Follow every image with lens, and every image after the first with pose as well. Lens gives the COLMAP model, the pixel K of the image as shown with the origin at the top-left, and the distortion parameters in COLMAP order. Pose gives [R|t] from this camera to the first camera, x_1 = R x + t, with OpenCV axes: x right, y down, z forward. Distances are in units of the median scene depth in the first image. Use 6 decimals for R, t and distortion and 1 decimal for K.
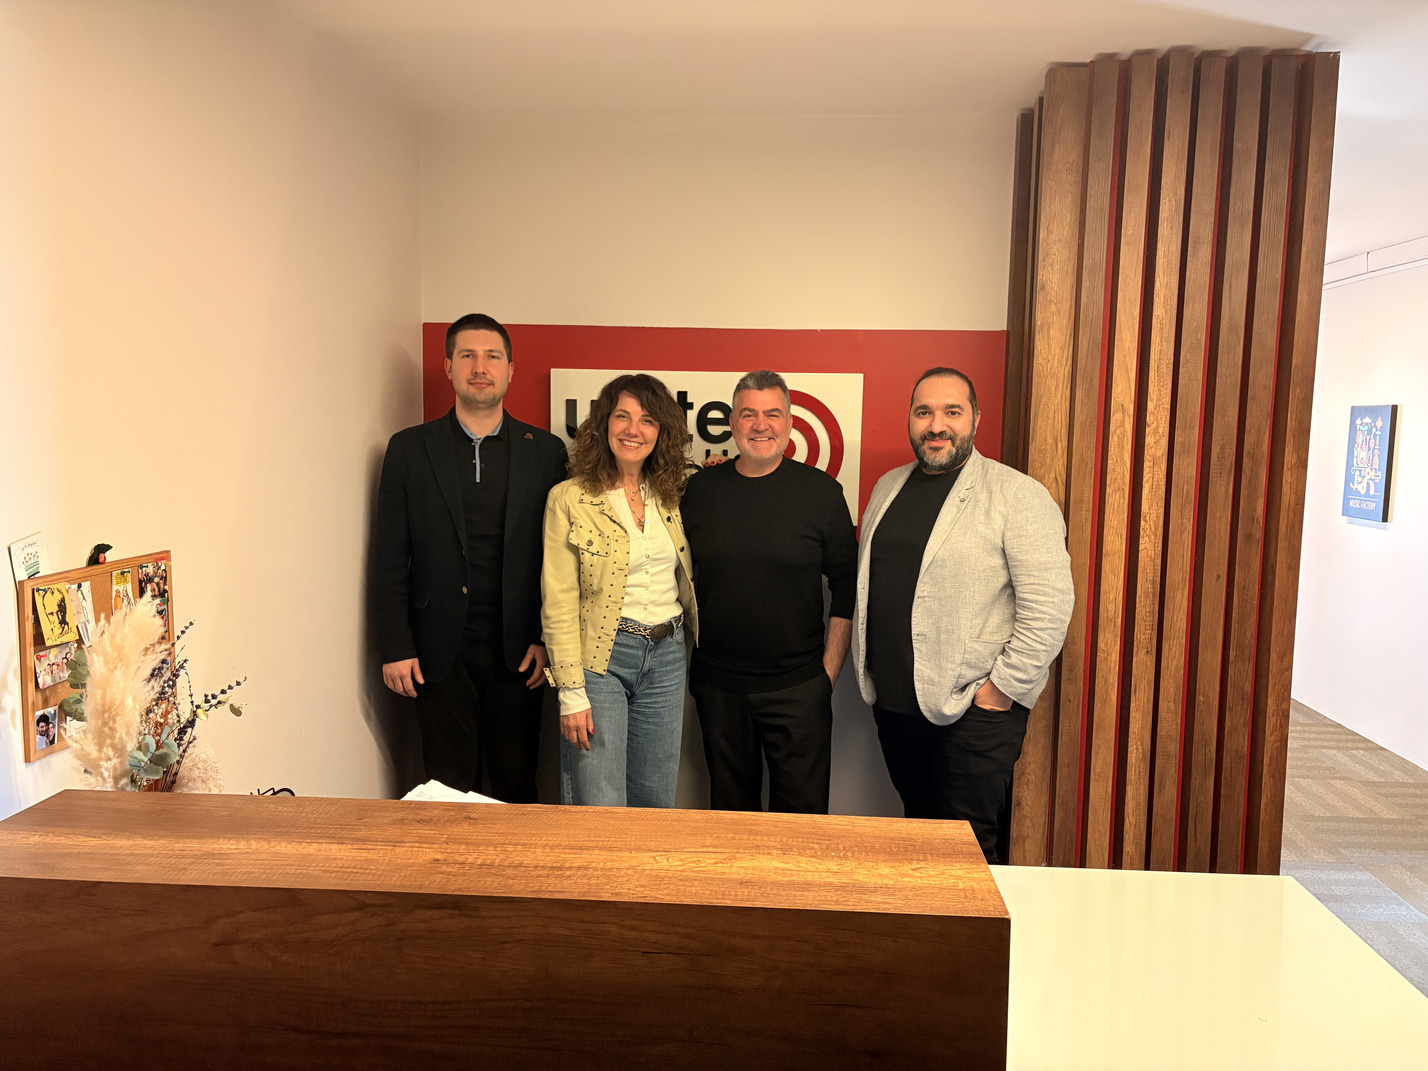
lens RADIAL K [[1080.7, 0, 714.8], [0, 1080.7, 537.6], [0, 0, 1]] dist [-0.002969, 0.008694]
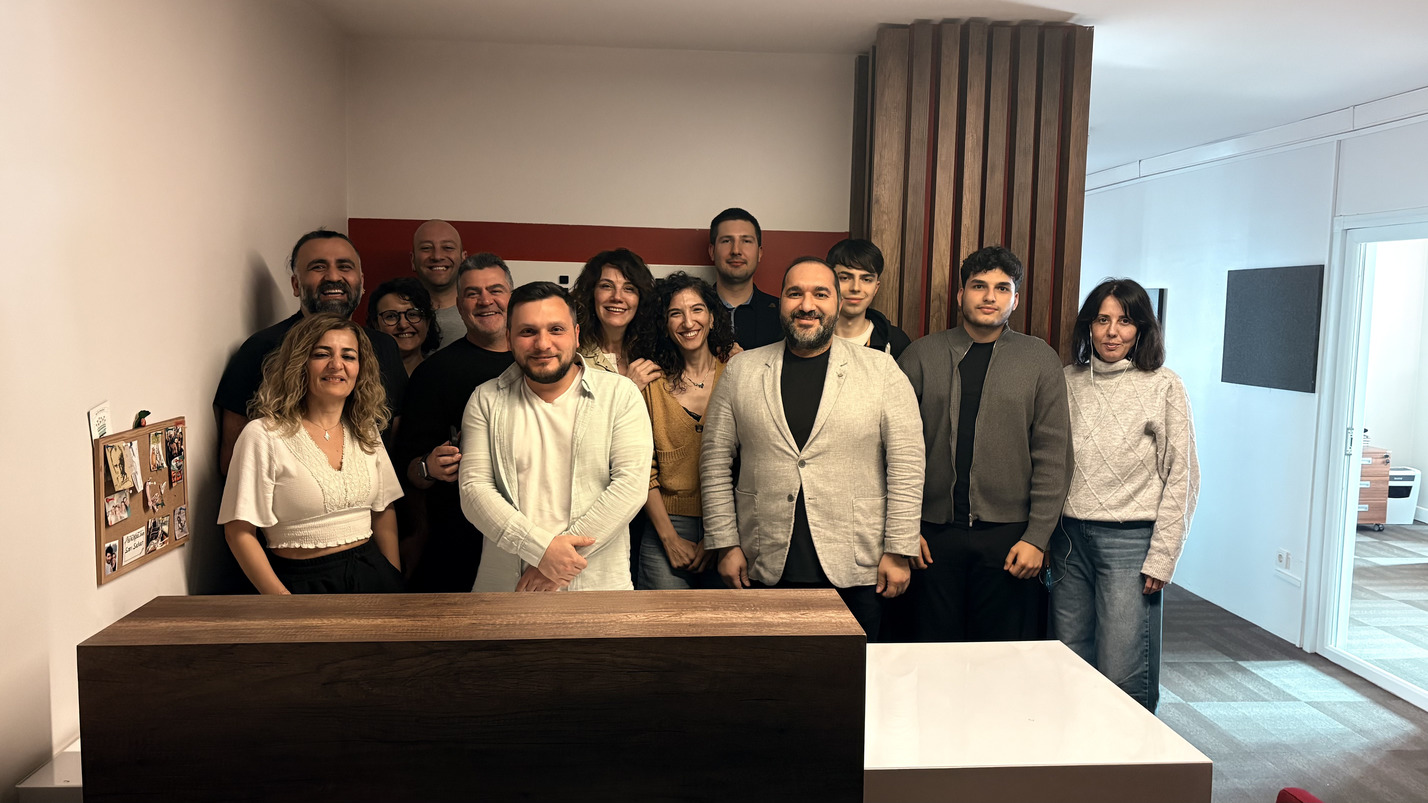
lens RADIAL K [[1072.1, 0, 714.3], [0, 1072.1, 400.1], [0, 0, 1]] dist [0.003265, -0.003305]
pose [[0.989788, -0.012502, 0.141995, -0.131239], [0.014029, 0.999854, -0.009759, 0.020609], [-0.141852, 0.011652, 0.989819, -0.418557]]
